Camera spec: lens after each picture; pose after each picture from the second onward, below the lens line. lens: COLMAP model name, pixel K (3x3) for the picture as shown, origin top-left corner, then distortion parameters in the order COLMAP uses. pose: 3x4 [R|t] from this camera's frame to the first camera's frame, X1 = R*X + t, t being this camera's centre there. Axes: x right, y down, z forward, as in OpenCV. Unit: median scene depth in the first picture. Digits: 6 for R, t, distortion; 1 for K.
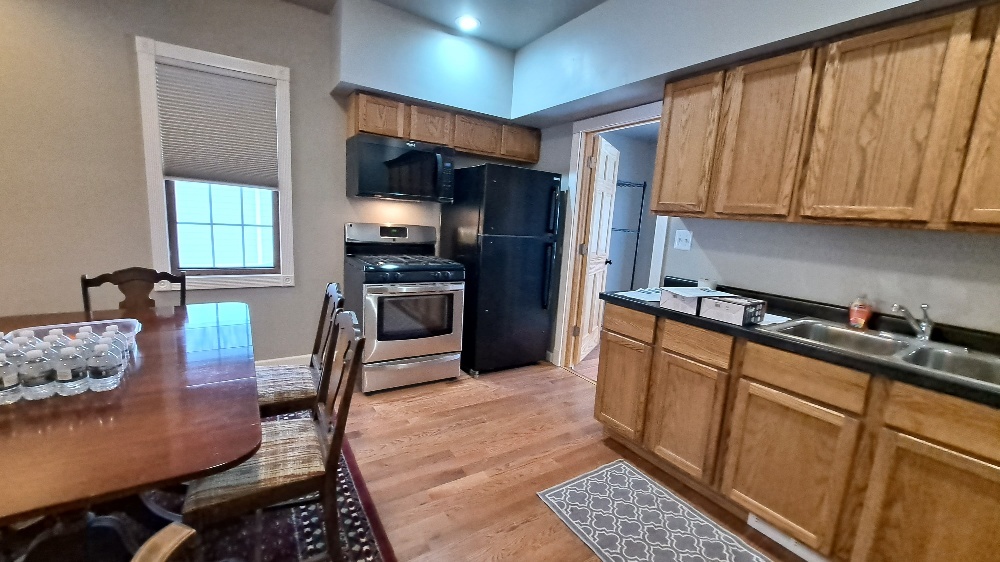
lens RADIAL K [[397.6, 0, 495.1], [0, 397.6, 280.4], [0, 0, 1]] dist [-0.008559, -0.001976]
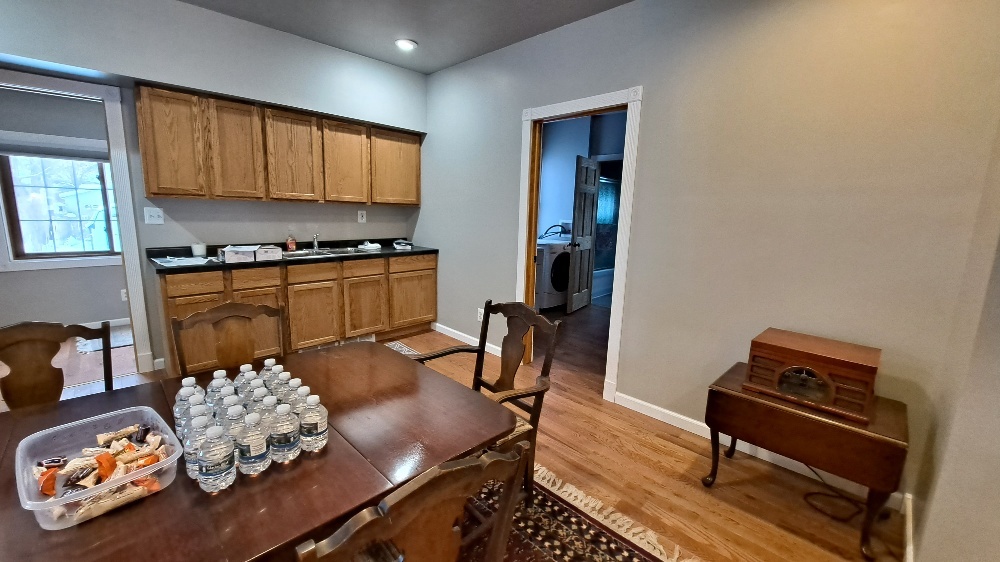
lens RADIAL K [[397.6, 0, 479.2], [0, 397.6, 277.9], [0, 0, 1]] dist [-0.008559, -0.001976]
pose [[-0.174672, -0.233759, 0.956476, -1.077558], [0.118493, 0.959360, 0.256103, -0.135387], [-0.977471, 0.158069, -0.139875, 0.290398]]
